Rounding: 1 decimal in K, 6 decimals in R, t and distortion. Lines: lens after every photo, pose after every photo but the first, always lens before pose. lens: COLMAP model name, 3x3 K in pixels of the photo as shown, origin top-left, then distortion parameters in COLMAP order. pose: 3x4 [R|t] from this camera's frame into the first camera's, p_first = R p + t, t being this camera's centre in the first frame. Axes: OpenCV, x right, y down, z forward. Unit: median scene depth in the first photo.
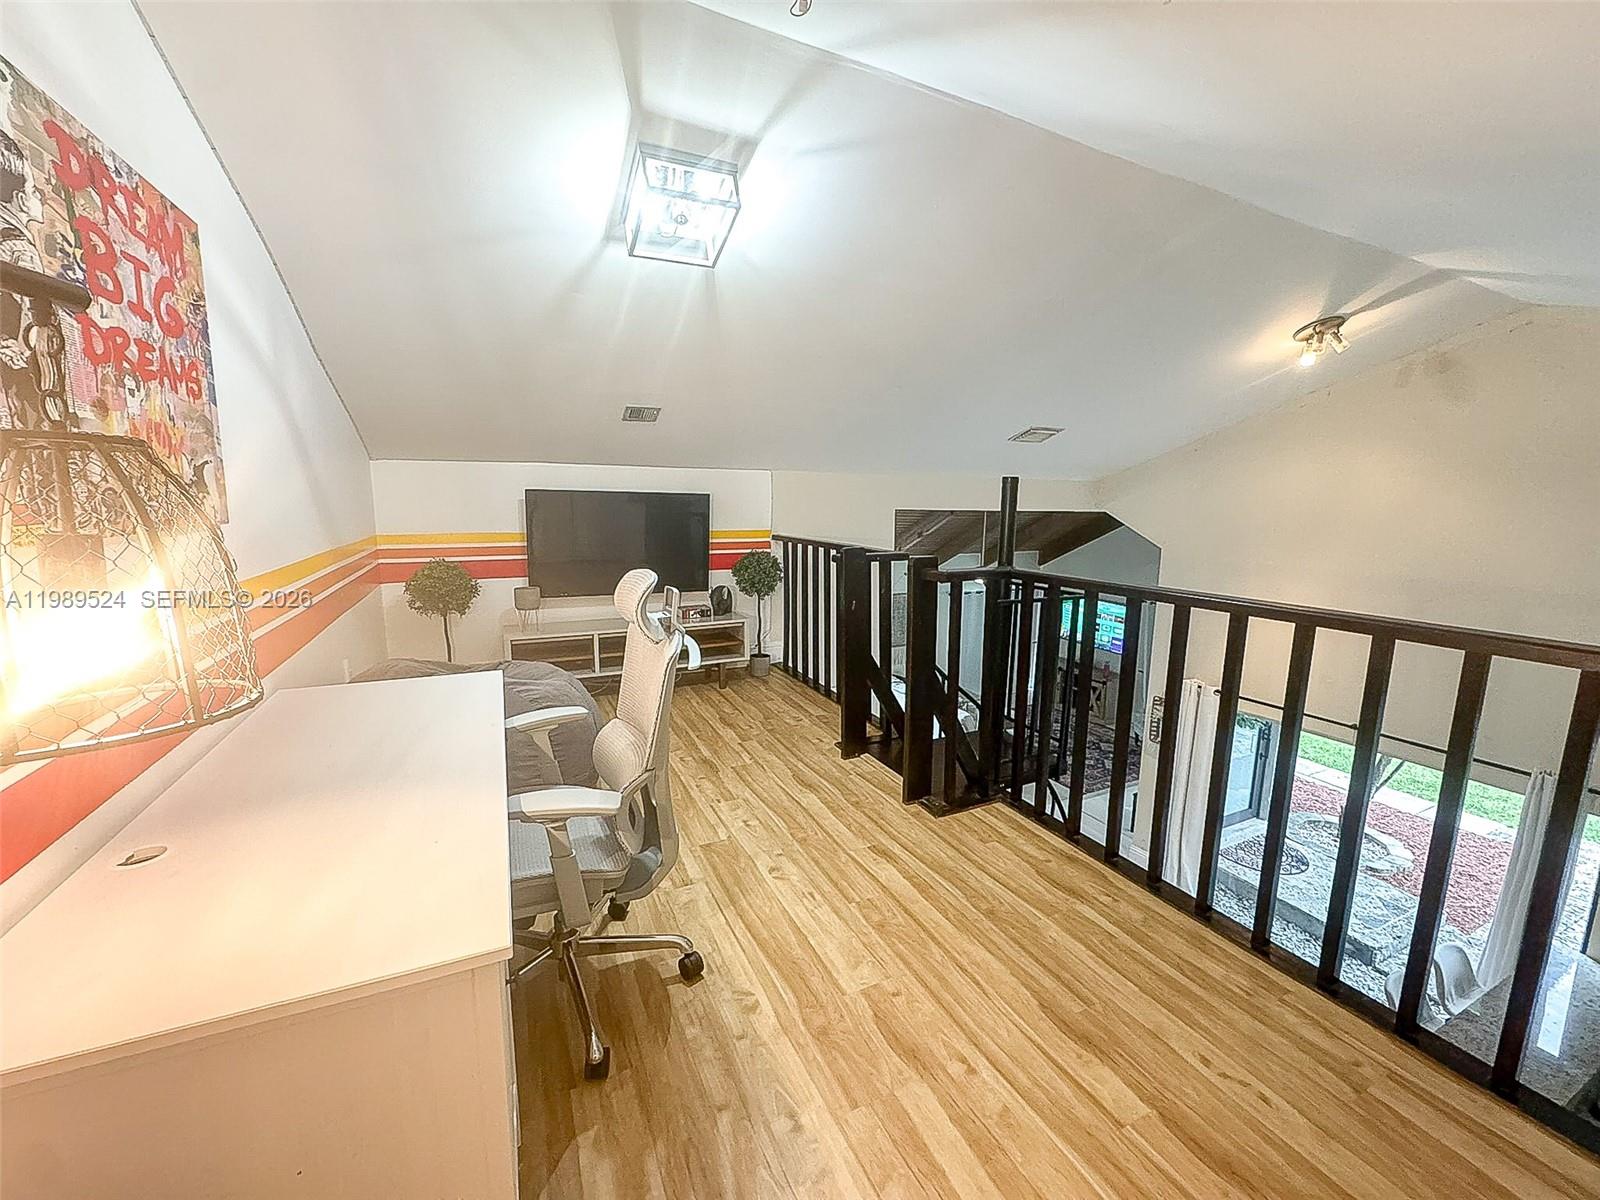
lens RADIAL K [[637.8, 0, 797.6], [0, 637.8, 598.1], [0, 0, 1]] dist [-0.001350, 0.000132]
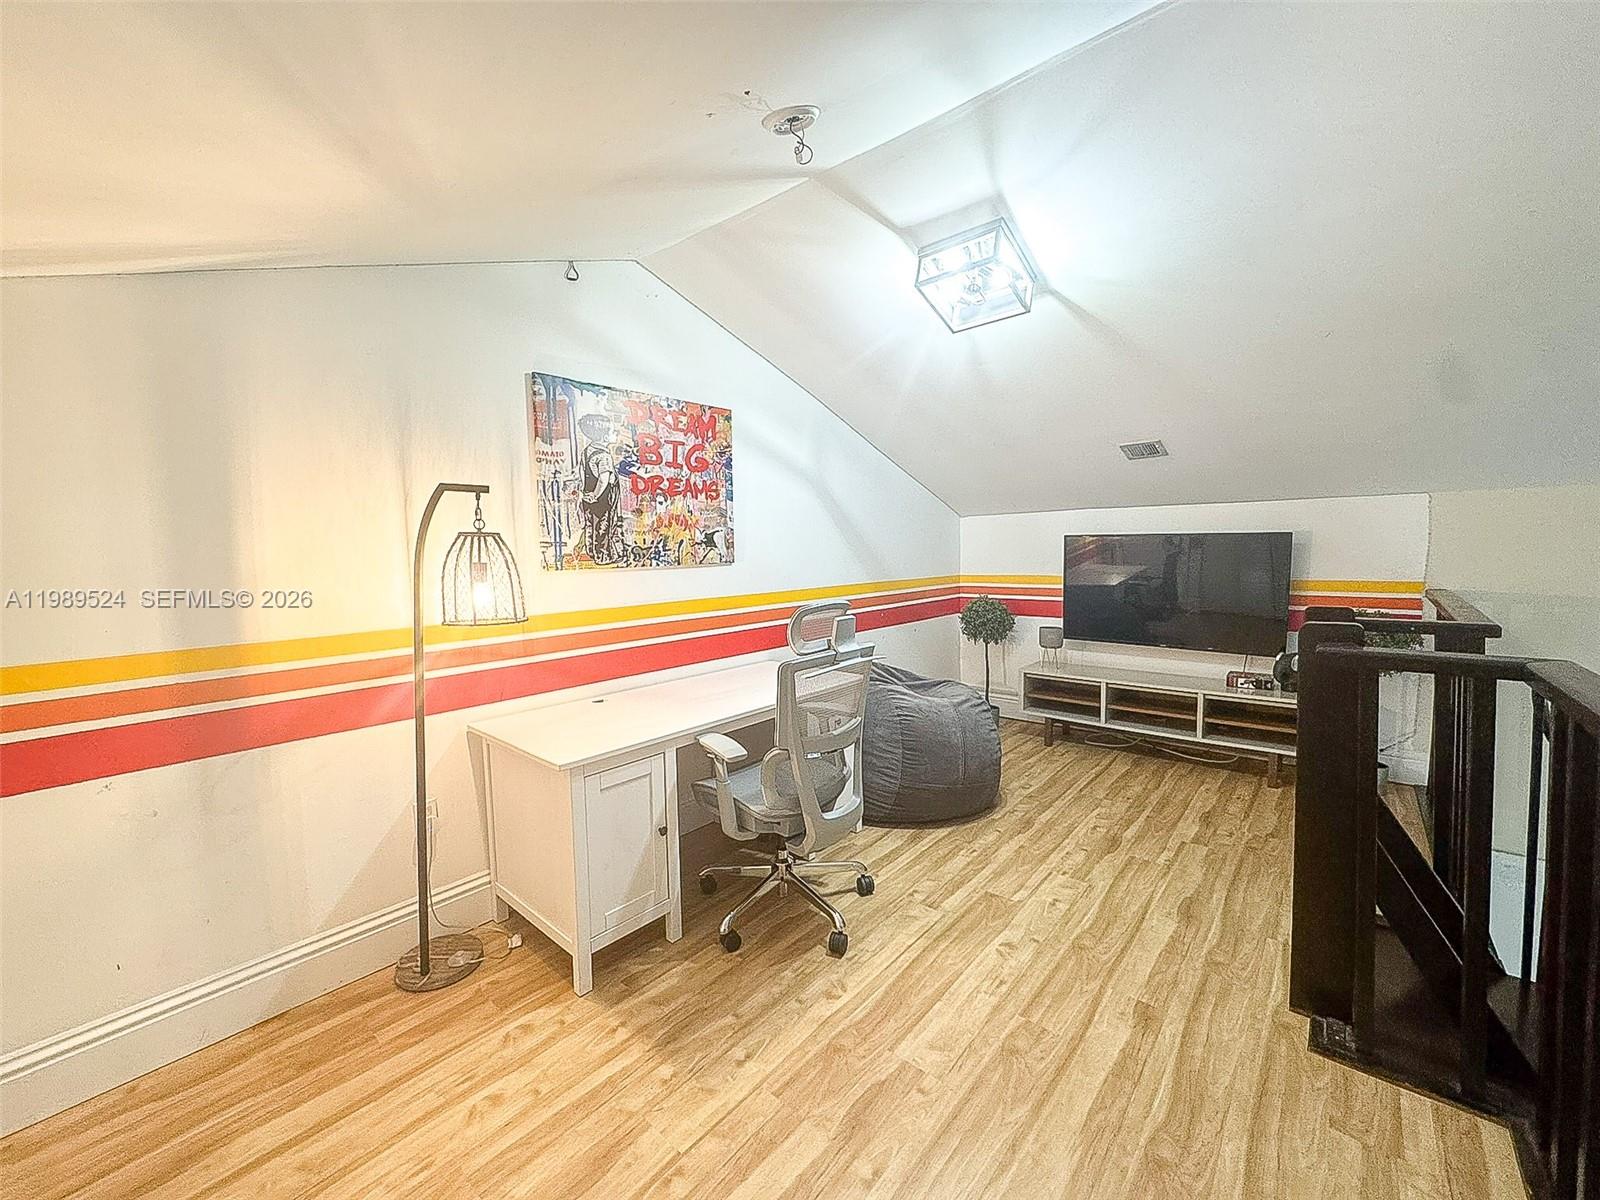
lens RADIAL K [[637.8, 0, 797.6], [0, 637.8, 598.1], [0, 0, 1]] dist [-0.001350, 0.000132]
pose [[0.403018, 0.054895, -0.913544, 0.812576], [-0.120348, 0.992710, 0.006560, -0.044617], [0.907245, 0.107300, 0.406686, 0.383567]]
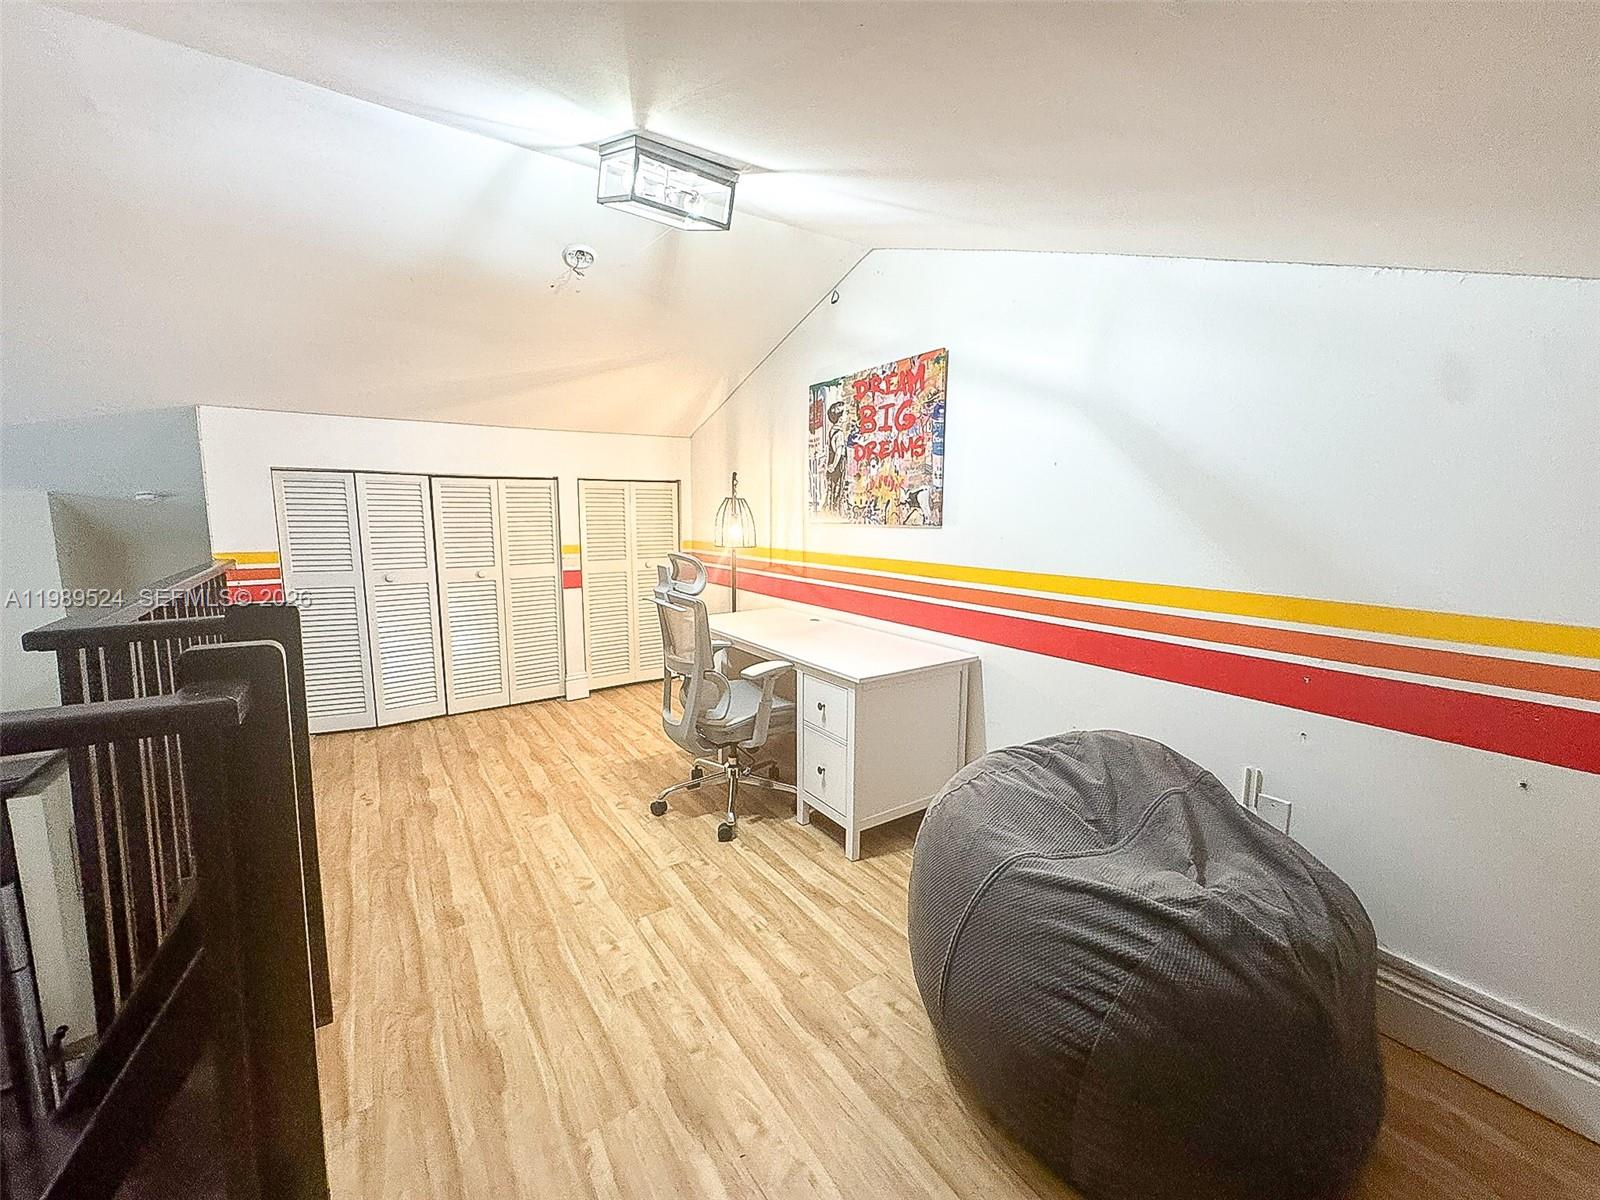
lens RADIAL K [[637.8, 0, 797.6], [0, 637.8, 598.1], [0, 0, 1]] dist [-0.001350, 0.000132]
pose [[-0.987625, 0.004674, -0.156765, -0.253347], [-0.040800, 0.957484, 0.285588, -0.356922], [0.151435, 0.288450, -0.945444, 2.316445]]
